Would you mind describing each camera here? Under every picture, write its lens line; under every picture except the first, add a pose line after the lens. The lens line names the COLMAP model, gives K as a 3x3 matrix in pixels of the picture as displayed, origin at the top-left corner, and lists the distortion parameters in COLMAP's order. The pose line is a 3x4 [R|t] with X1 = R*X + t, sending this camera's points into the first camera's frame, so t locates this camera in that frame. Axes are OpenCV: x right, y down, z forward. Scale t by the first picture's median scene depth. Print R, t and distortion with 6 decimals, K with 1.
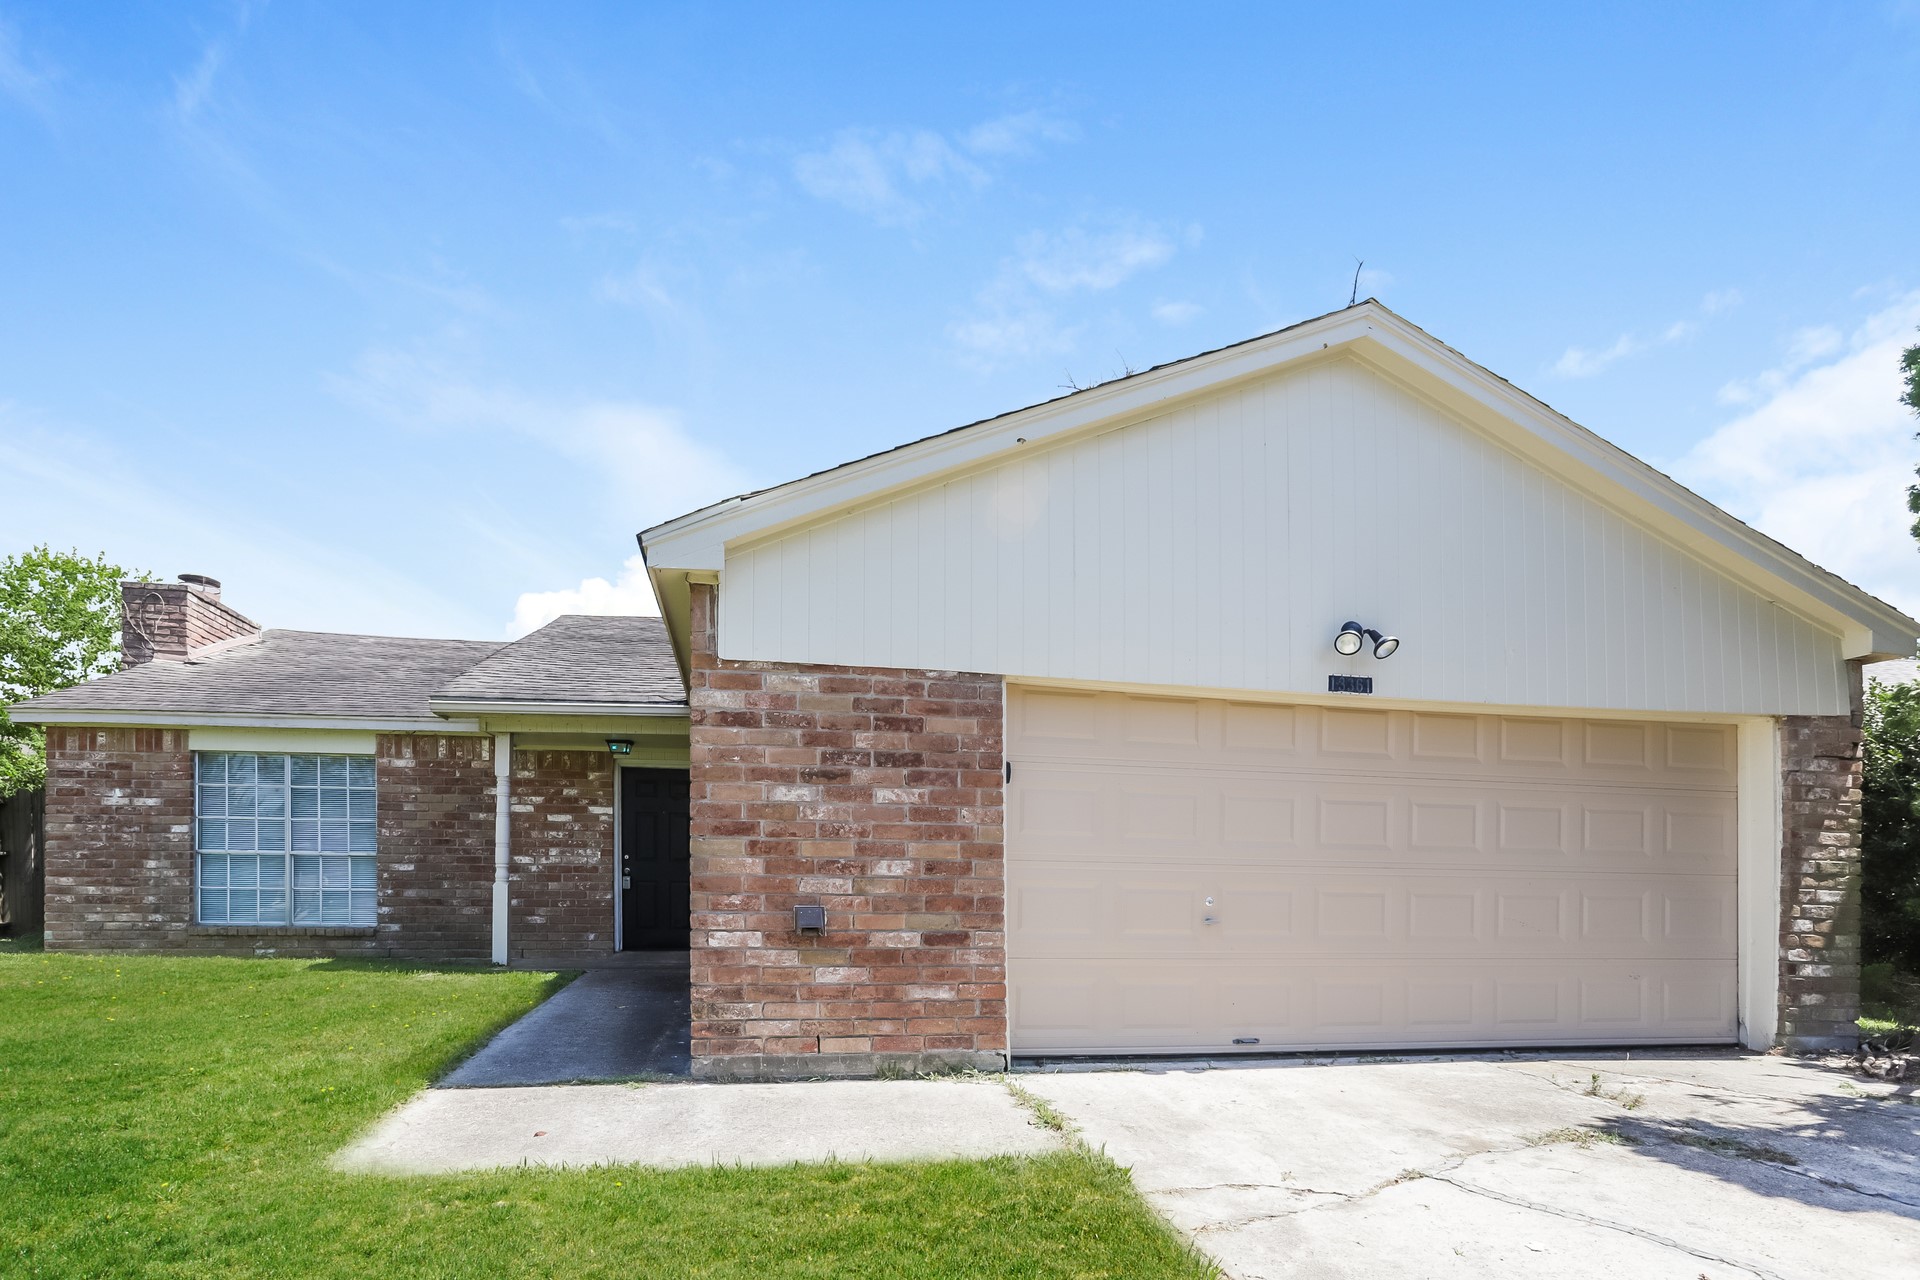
lens RADIAL K [[883.7, 0, 980.7], [0, 883.7, 653.6], [0, 0, 1]] dist [-0.037328, 0.011927]
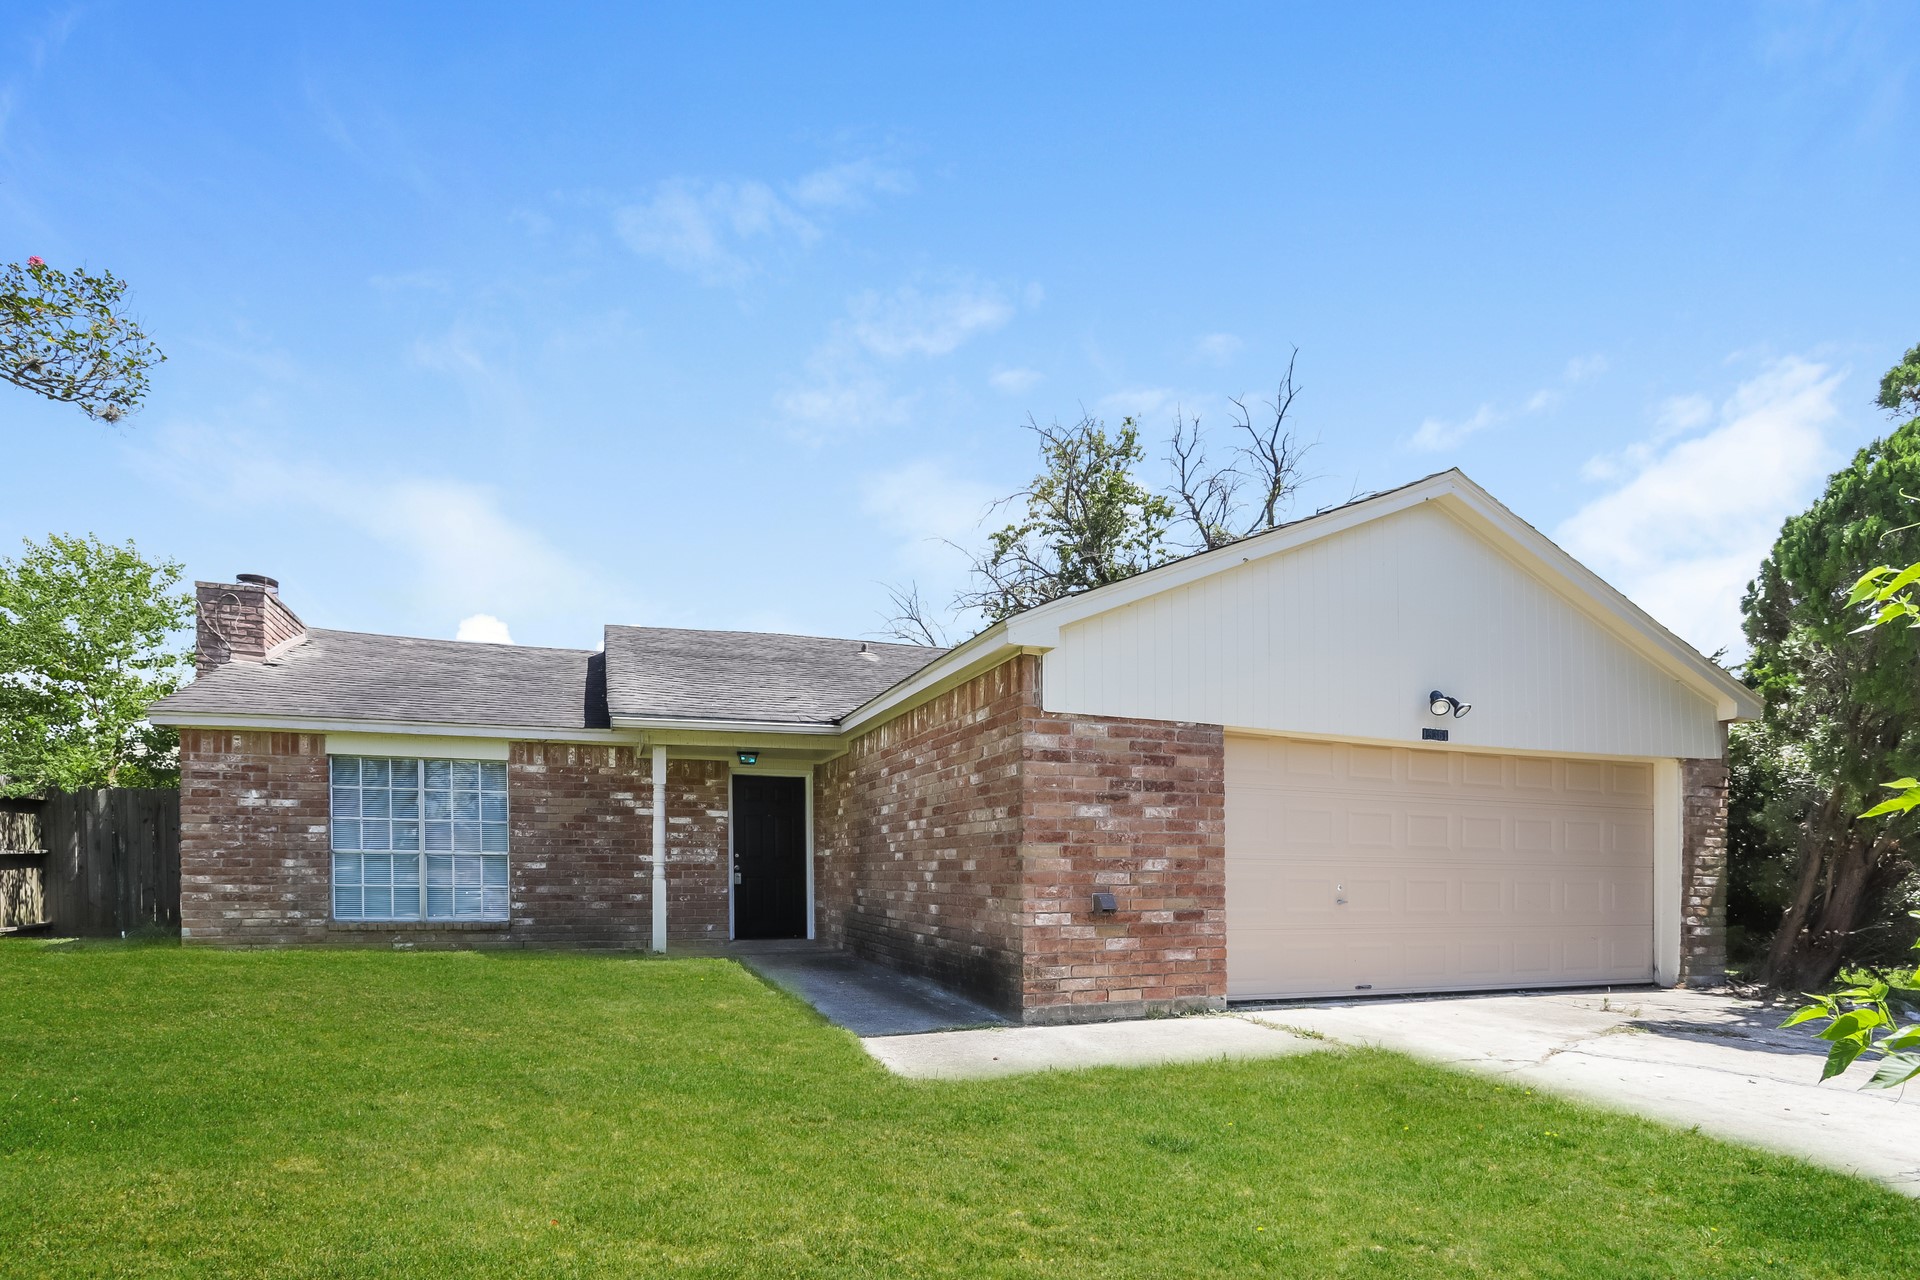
lens RADIAL K [[883.7, 0, 948.1], [0, 883.7, 626.1], [0, 0, 1]] dist [-0.037328, 0.011927]
pose [[0.986711, 0.039776, 0.157538, -0.572710], [-0.036234, 0.999023, -0.025288, -0.073933], [-0.158390, 0.019243, 0.987189, -0.277608]]
